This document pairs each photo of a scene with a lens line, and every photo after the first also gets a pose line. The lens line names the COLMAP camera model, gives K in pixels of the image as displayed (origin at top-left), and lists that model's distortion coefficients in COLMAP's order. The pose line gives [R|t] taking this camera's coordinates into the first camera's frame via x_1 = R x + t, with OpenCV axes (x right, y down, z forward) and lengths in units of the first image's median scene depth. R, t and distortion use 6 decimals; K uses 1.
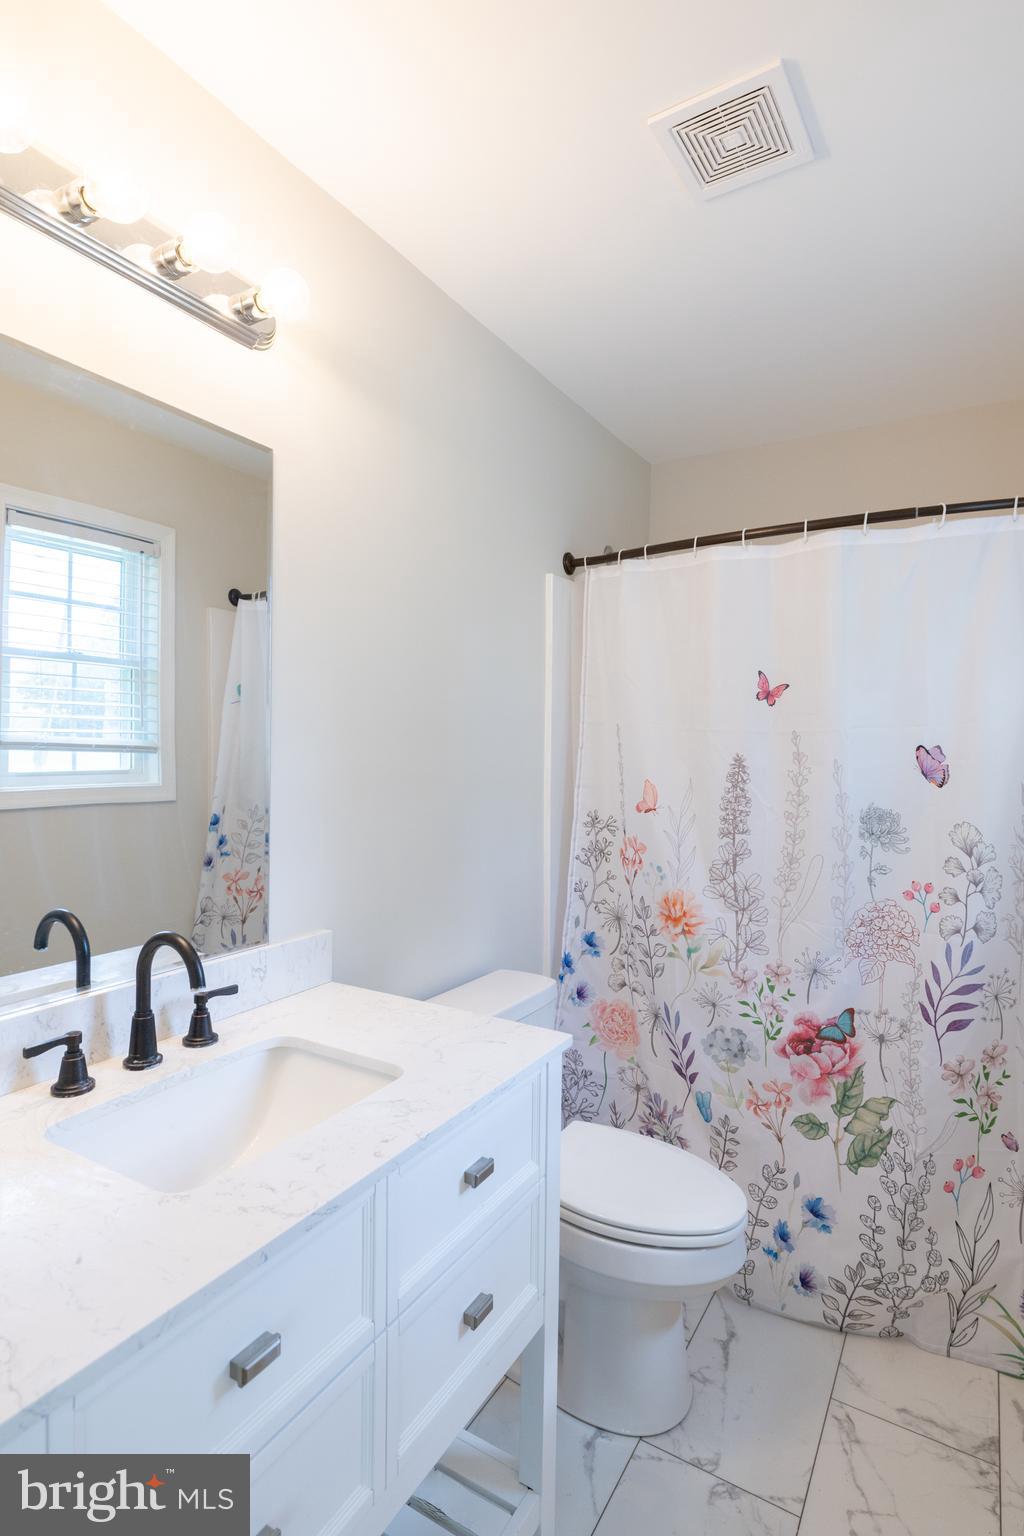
lens RADIAL K [[798.7, 0, 513.4], [0, 798.7, 756.4], [0, 0, 1]] dist [0.002779, 0.000568]
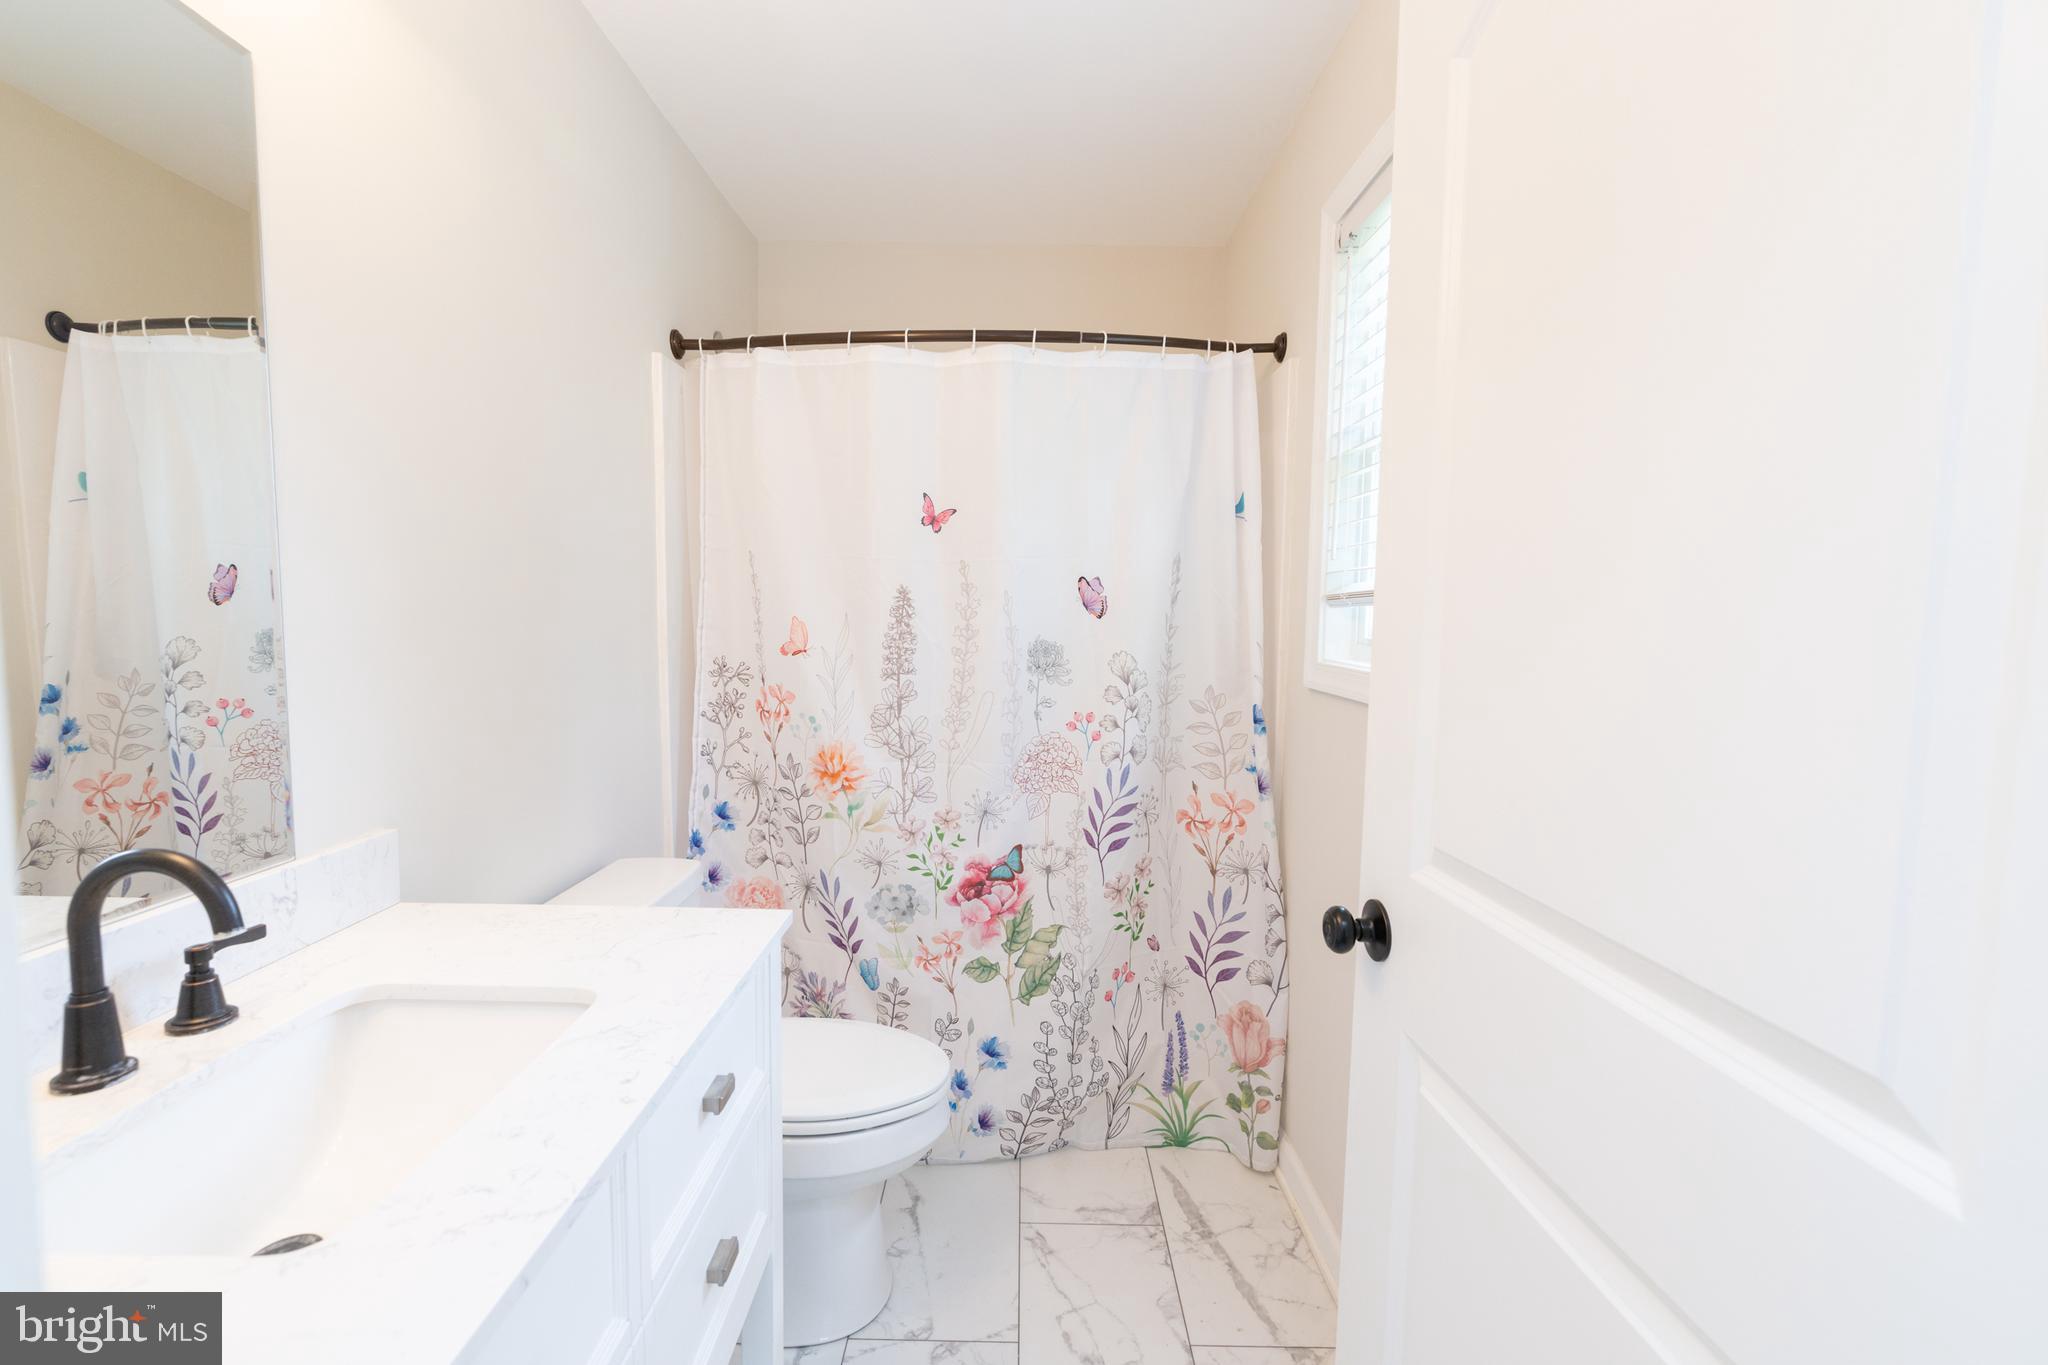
lens RADIAL K [[882.6, 0, 1024.0], [0, 882.6, 682.5], [0, 0, 1]] dist [0.000390, 0.000641]
pose [[0.862842, -0.043395, 0.503608, -0.115421], [0.002947, 0.996723, 0.080837, 0.028710], [-0.505466, -0.068266, 0.860142, 0.076665]]
